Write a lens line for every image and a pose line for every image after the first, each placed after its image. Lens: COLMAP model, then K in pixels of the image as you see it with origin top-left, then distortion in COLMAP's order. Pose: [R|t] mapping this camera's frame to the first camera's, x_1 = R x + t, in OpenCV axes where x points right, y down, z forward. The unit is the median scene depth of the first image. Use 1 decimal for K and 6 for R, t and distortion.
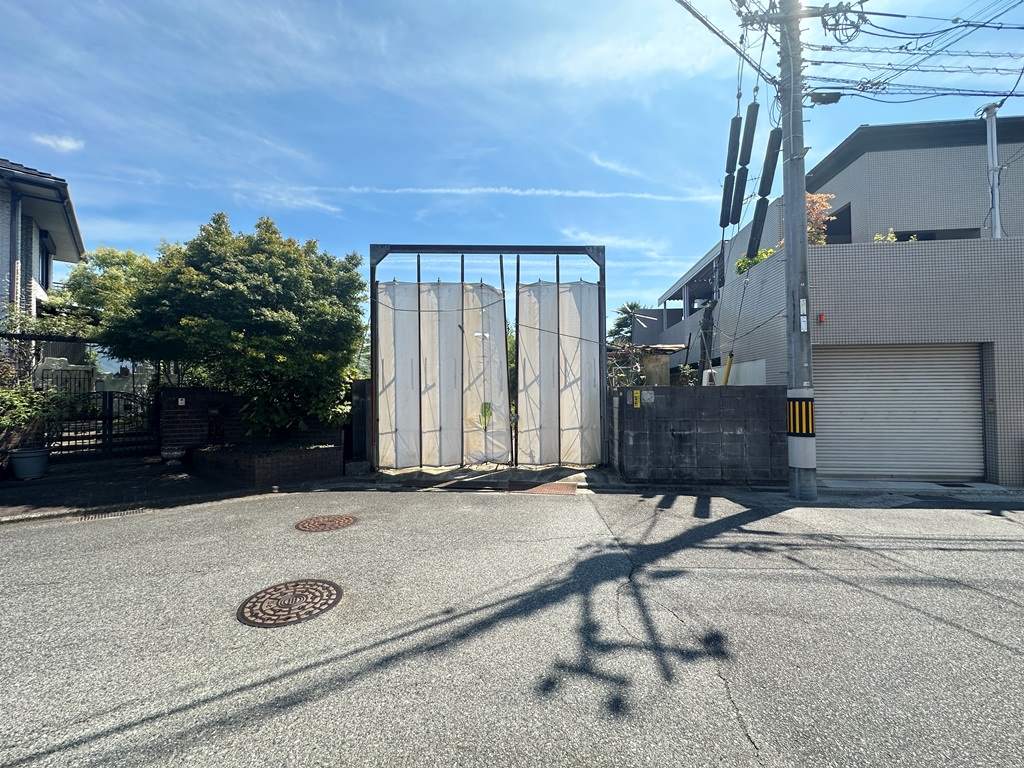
lens RADIAL K [[405.7, 0, 512.0], [0, 405.7, 384.0], [0, 0, 1]] dist [-0.003216, 0.000062]
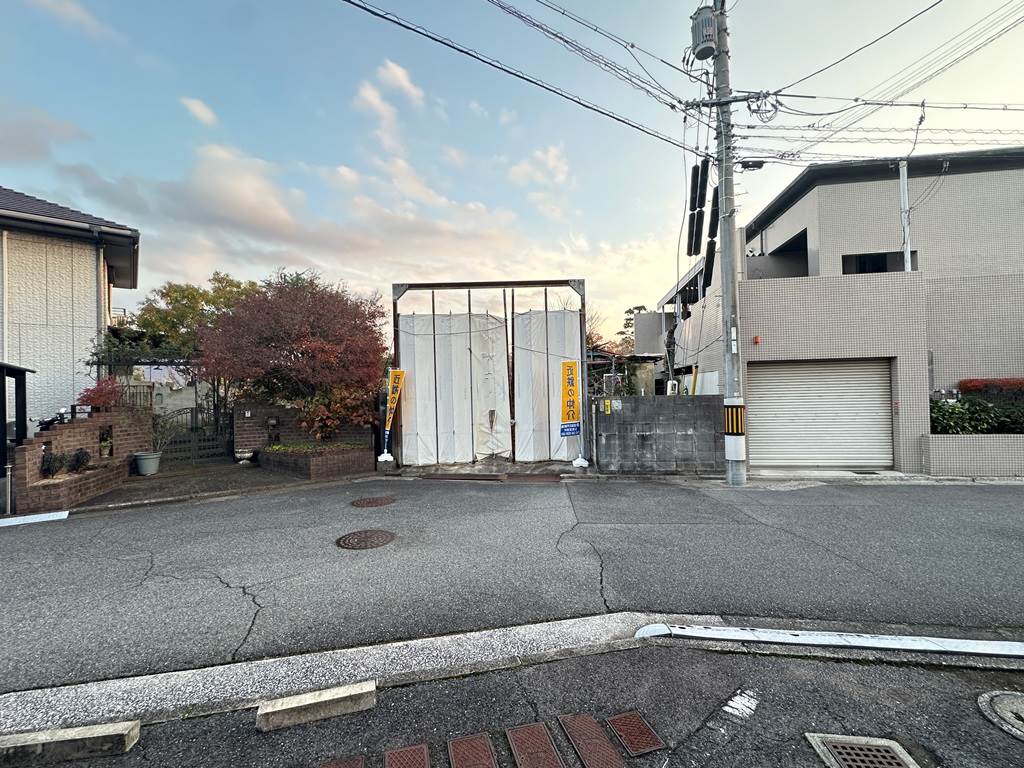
lens RADIAL K [[422.1, 0, 512.0], [0, 422.1, 384.0], [0, 0, 1]] dist [-0.000897, -0.000034]
pose [[0.999261, -0.017841, -0.034038, 0.060793], [0.018085, 0.999813, 0.006898, -0.049632], [0.033909, -0.007509, 0.999397, -0.321122]]
